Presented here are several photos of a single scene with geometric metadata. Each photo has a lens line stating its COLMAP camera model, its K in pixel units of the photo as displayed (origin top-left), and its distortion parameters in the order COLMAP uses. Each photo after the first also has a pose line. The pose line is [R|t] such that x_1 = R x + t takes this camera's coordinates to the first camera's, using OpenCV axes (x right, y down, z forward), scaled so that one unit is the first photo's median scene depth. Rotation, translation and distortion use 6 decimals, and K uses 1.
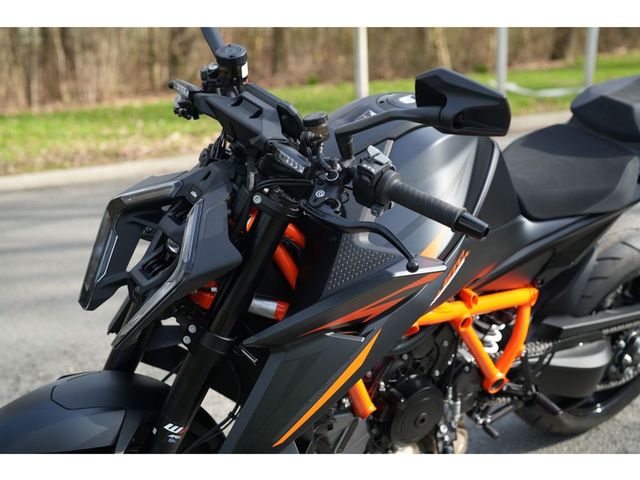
lens RADIAL K [[880.0, 0, 320.9], [0, 880.0, 250.9], [0, 0, 1]] dist [-0.079914, 0.908622]
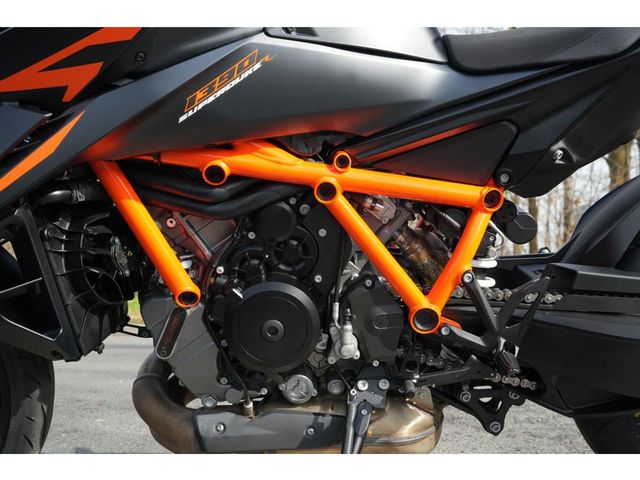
lens RADIAL K [[880.0, 0, 320.9], [0, 880.0, 250.9], [0, 0, 1]] dist [-0.079914, 0.908622]
pose [[0.825200, 0.005541, -0.564814, 0.569757], [-0.158314, 0.962141, -0.221860, 0.290637], [0.542201, 0.272497, 0.794835, 0.434173]]
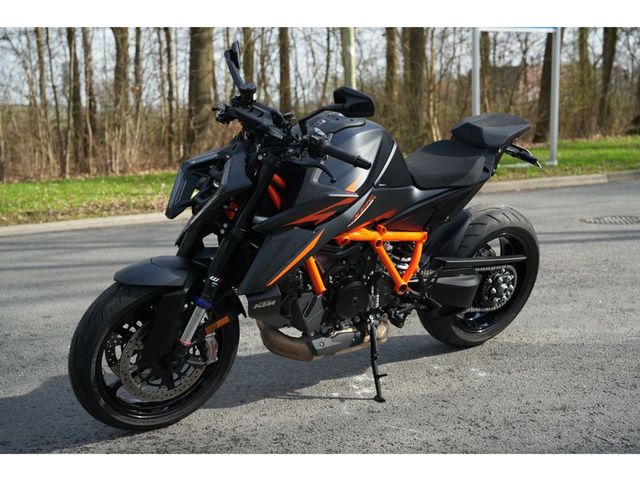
lens RADIAL K [[880.0, 0, 320.9], [0, 880.0, 250.9], [0, 0, 1]] dist [-0.079914, 0.908622]
pose [[0.999953, 0.007035, -0.006734, 0.061561], [-0.007661, 0.995158, -0.097988, 0.268504], [0.006012, 0.098035, 0.995165, -0.737197]]
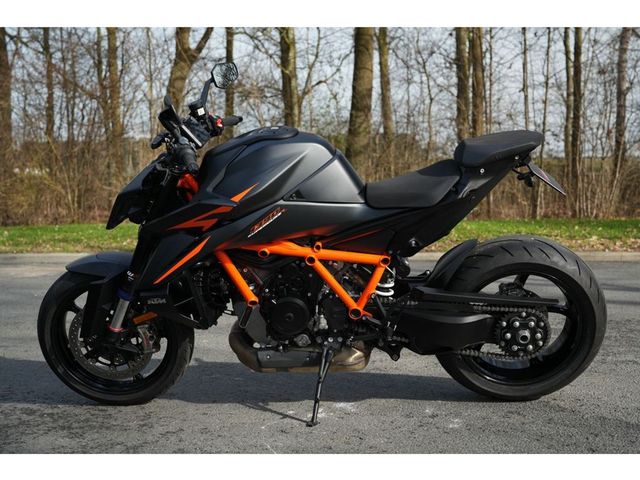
lens RADIAL K [[880.0, 0, 320.9], [0, 880.0, 250.9], [0, 0, 1]] dist [-0.079914, 0.908622]
pose [[0.777237, 0.077420, -0.624427, 1.235772], [-0.172788, 0.980511, -0.093503, 0.219330], [0.605018, 0.180568, 0.775467, -0.306657]]
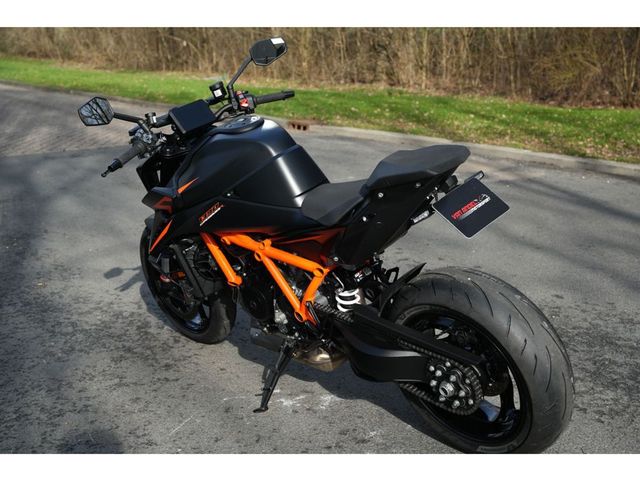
lens RADIAL K [[880.0, 0, 320.9], [0, 880.0, 250.9], [0, 0, 1]] dist [-0.079914, 0.908622]
pose [[0.137533, 0.281101, -0.949772, 1.784272], [-0.259730, 0.935566, 0.239285, -0.364020], [0.955837, 0.213774, 0.201682, 0.770860]]
